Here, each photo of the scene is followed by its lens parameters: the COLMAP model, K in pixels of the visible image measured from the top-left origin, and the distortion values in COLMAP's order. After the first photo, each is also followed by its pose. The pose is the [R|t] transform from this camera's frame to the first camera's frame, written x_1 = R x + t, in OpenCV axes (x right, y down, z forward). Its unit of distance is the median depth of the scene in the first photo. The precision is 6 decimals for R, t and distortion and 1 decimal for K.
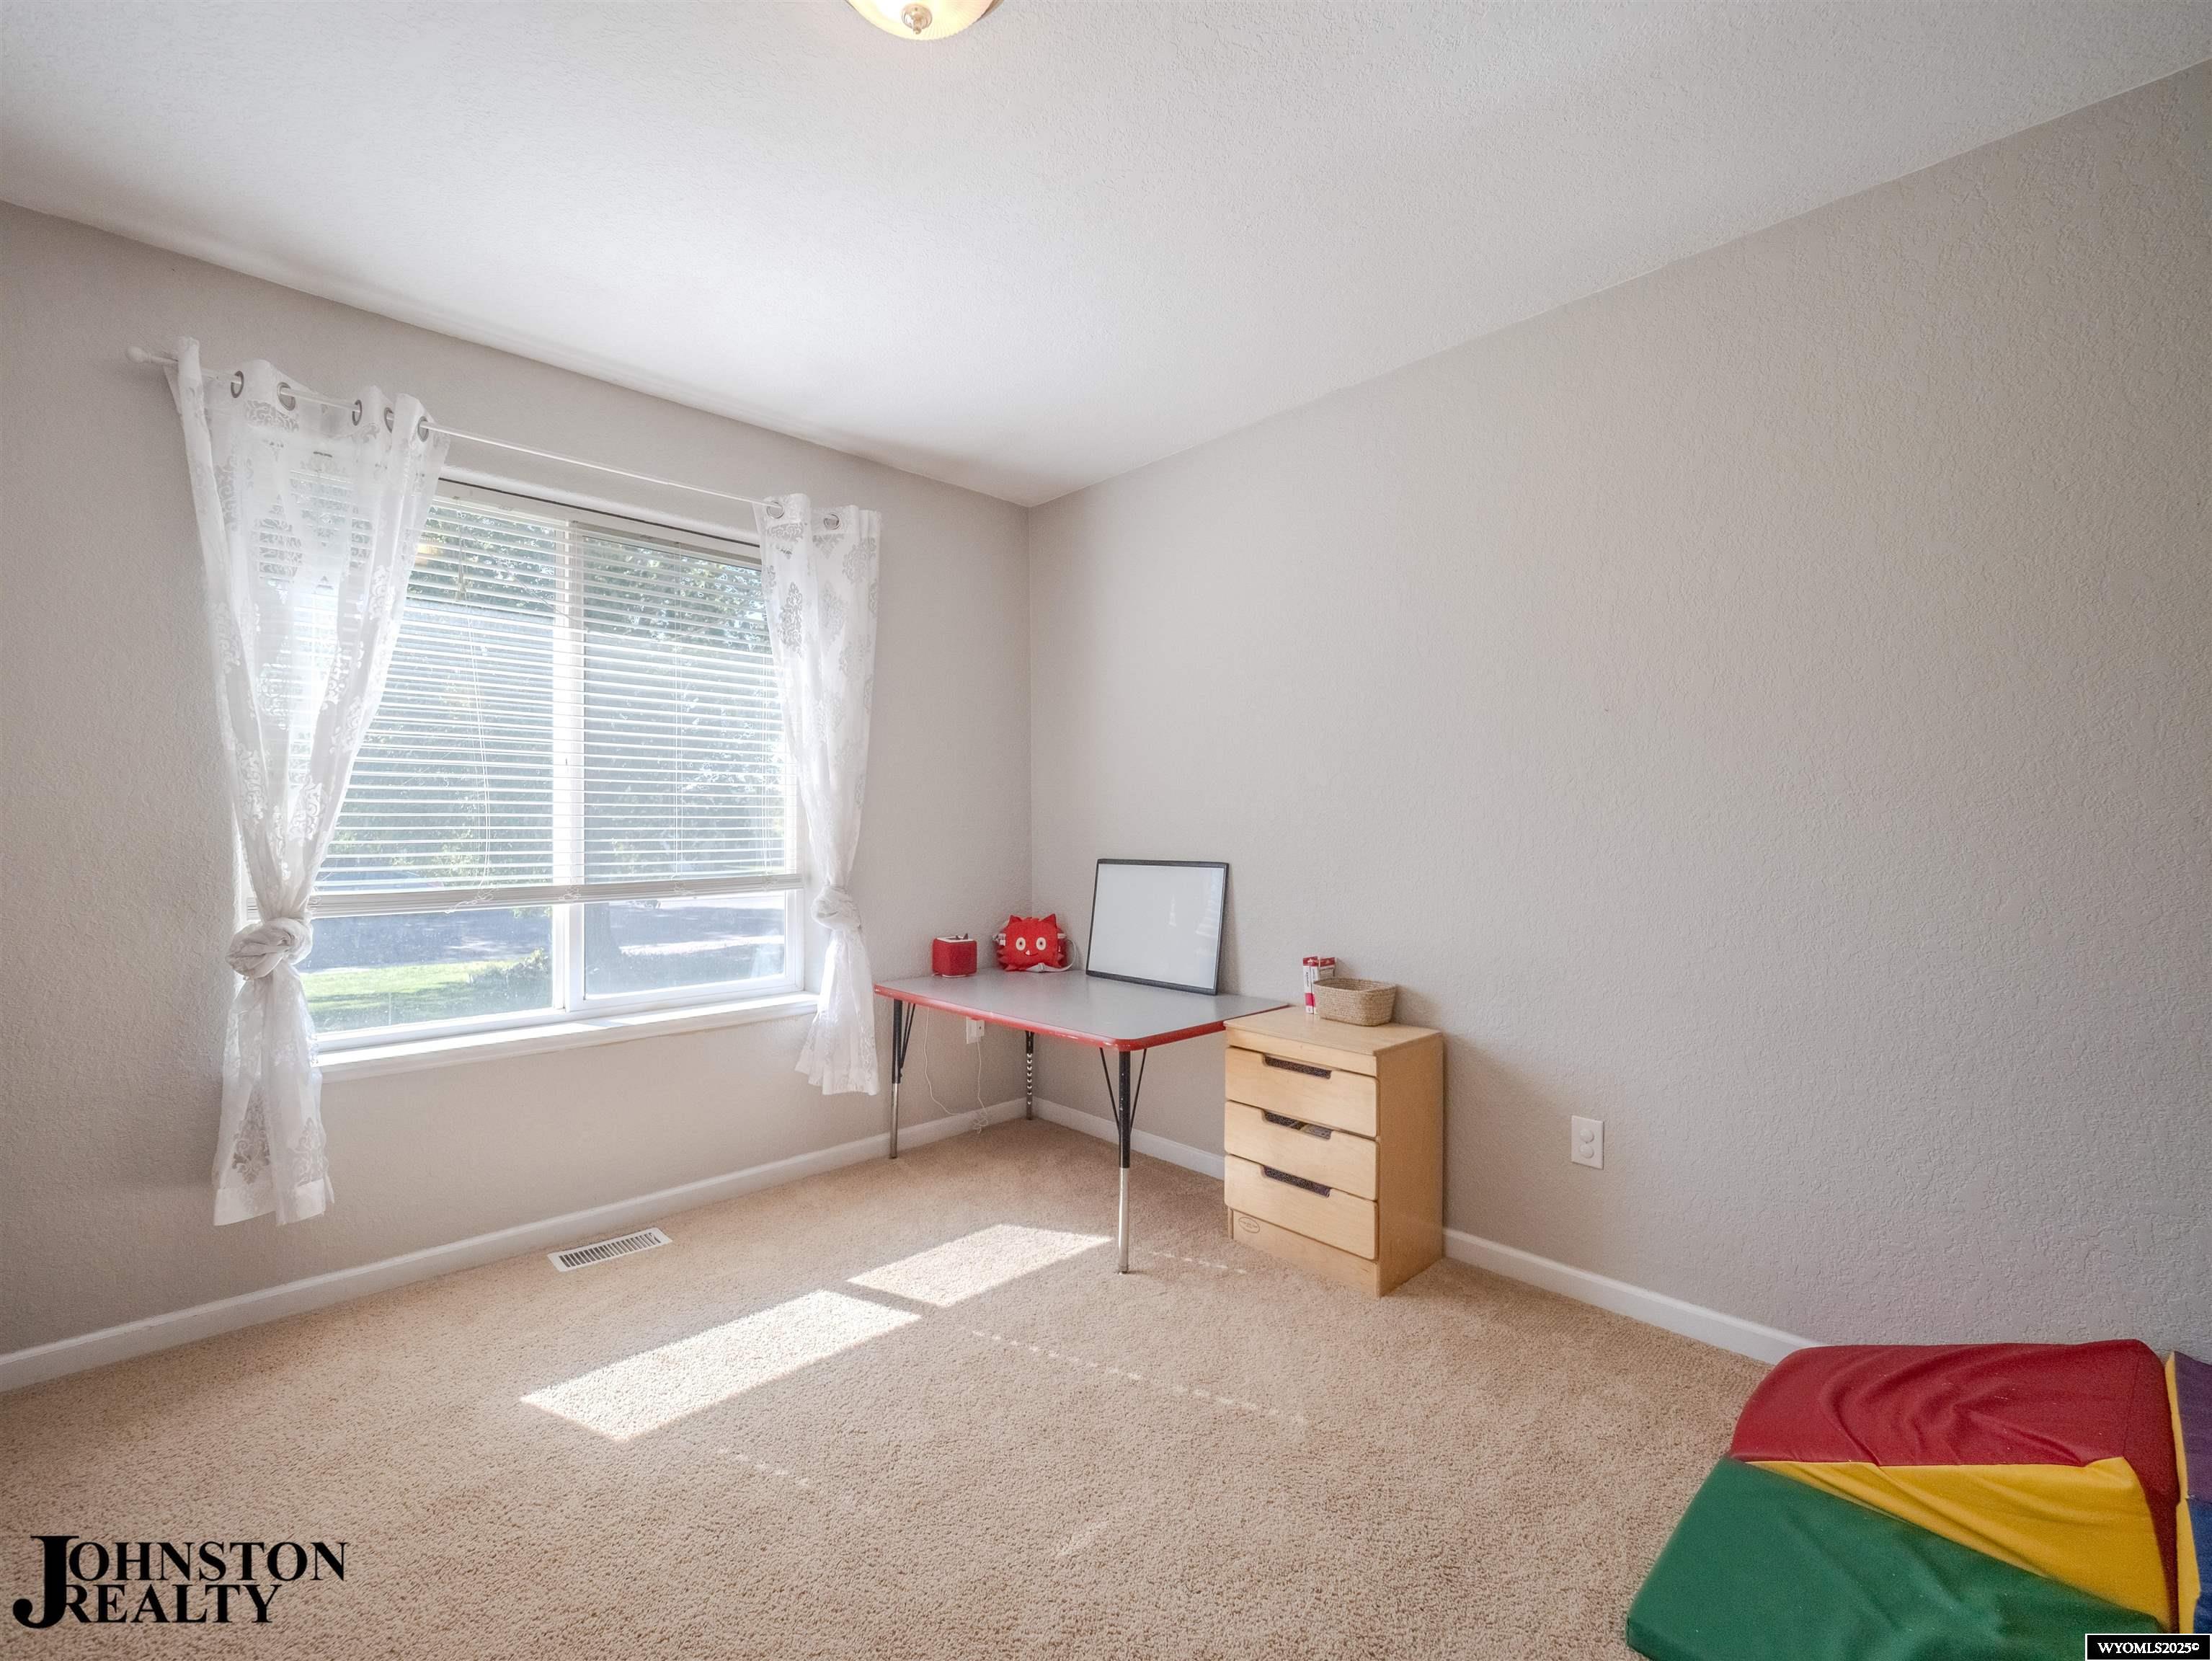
lens RADIAL K [[922.0, 0, 1064.6], [0, 922.0, 861.8], [0, 0, 1]] dist [-0.021187, -0.000078]
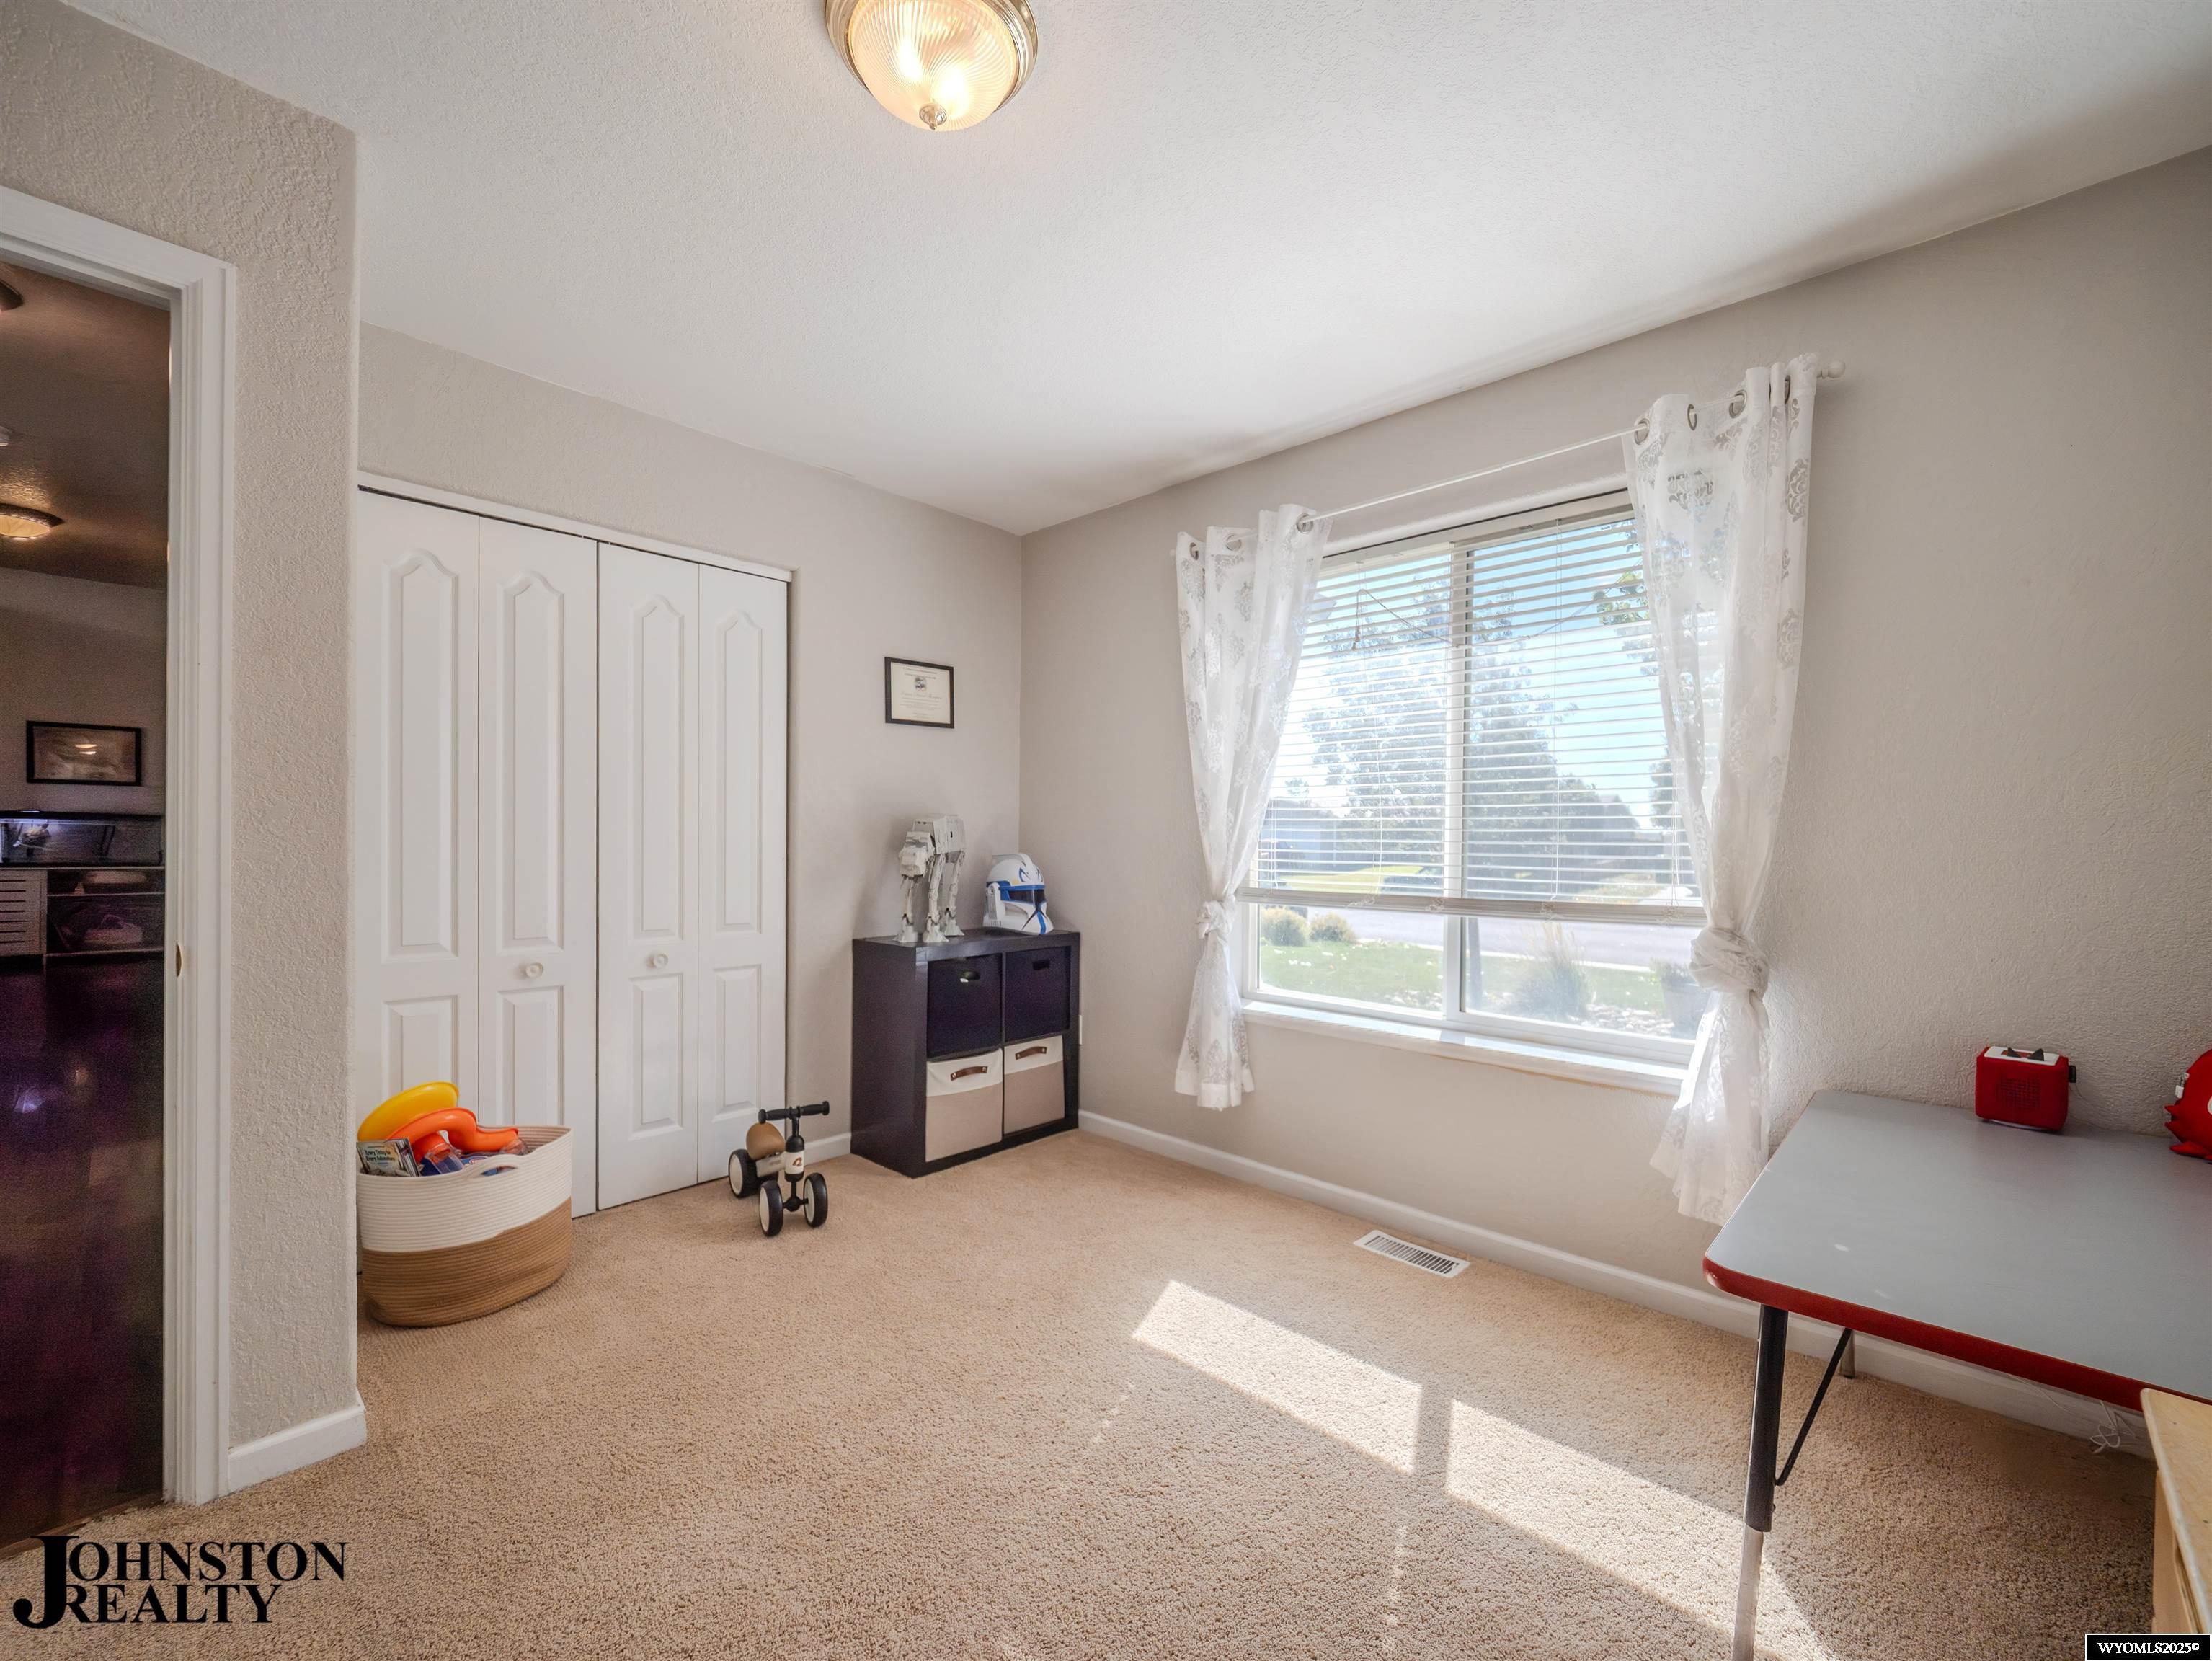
lens RADIAL K [[922.0, 0, 1064.6], [0, 922.0, 861.8], [0, 0, 1]] dist [-0.021187, -0.000078]
pose [[0.043625, 0.029368, -0.998616, 0.519529], [-0.036856, 0.998935, 0.027768, -0.029376], [0.998368, 0.035594, 0.044661, 0.577912]]
